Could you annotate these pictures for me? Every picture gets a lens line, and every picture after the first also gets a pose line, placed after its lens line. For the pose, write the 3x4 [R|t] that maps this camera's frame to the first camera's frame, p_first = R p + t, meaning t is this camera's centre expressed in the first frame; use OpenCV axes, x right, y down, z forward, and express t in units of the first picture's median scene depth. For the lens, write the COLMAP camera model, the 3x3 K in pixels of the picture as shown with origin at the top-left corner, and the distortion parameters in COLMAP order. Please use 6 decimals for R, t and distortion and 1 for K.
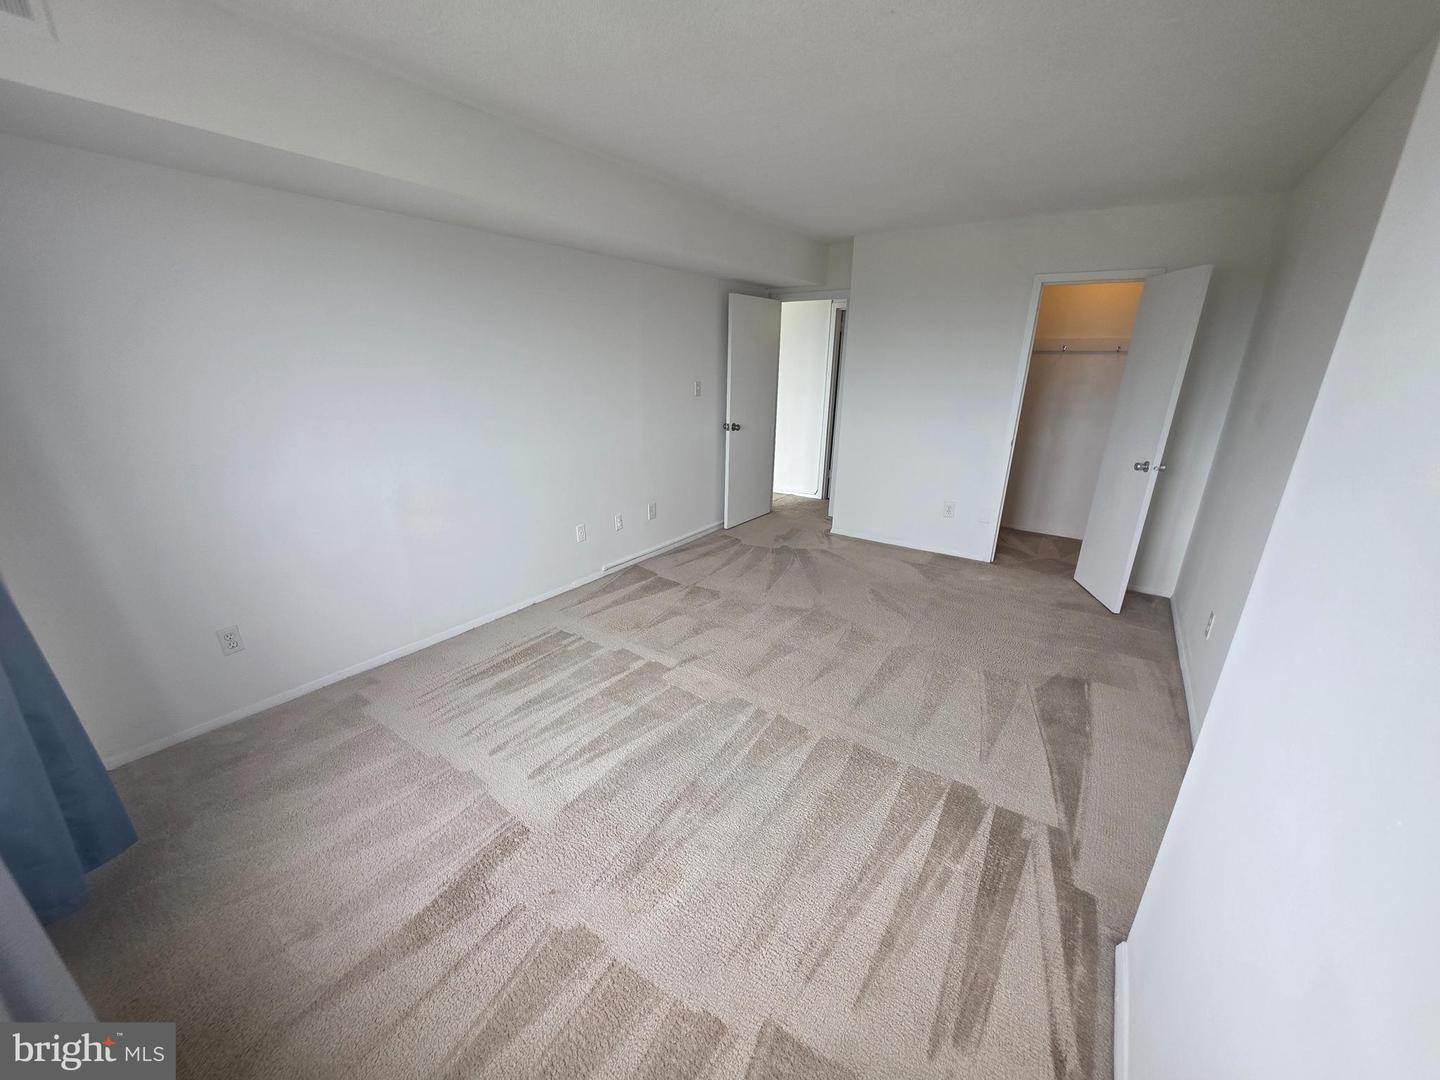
lens RADIAL K [[576.3, 0, 707.1], [0, 576.3, 553.4], [0, 0, 1]] dist [-0.003848, -0.000782]
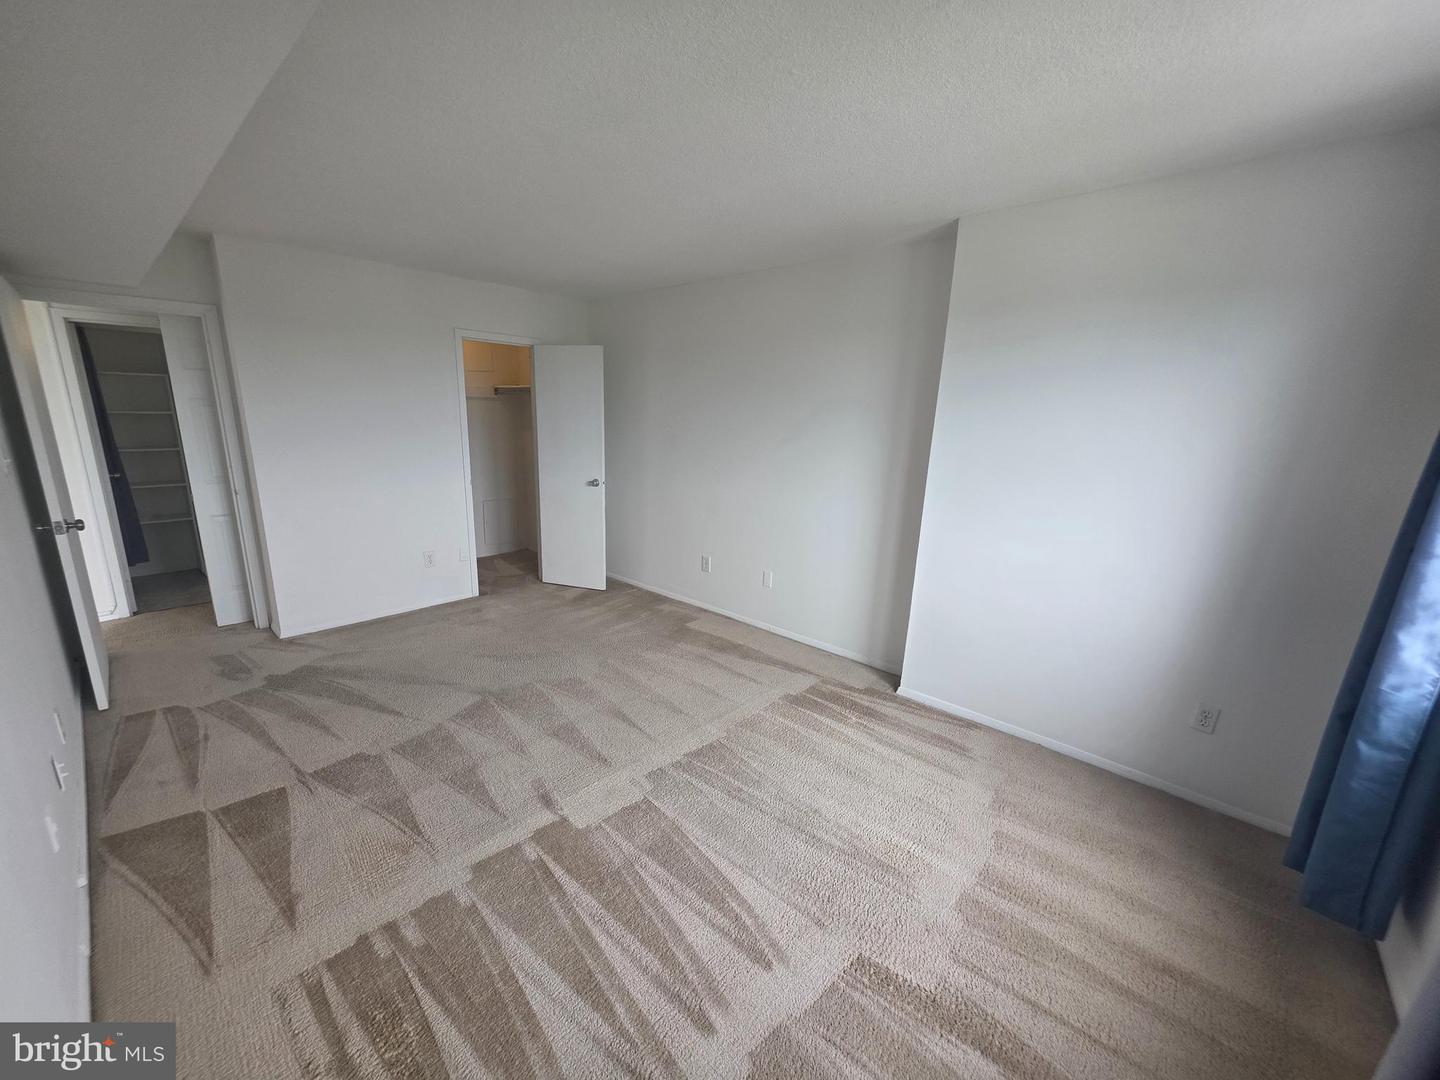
lens RADIAL K [[576.7, 0, 710.4], [0, 576.7, 555.4], [0, 0, 1]] dist [-0.001608, 0.000129]
pose [[0.136419, -0.249131, 0.958814, -0.608829], [0.296656, 0.933720, 0.200403, -0.193083], [-0.945190, 0.257100, 0.201284, 0.525923]]
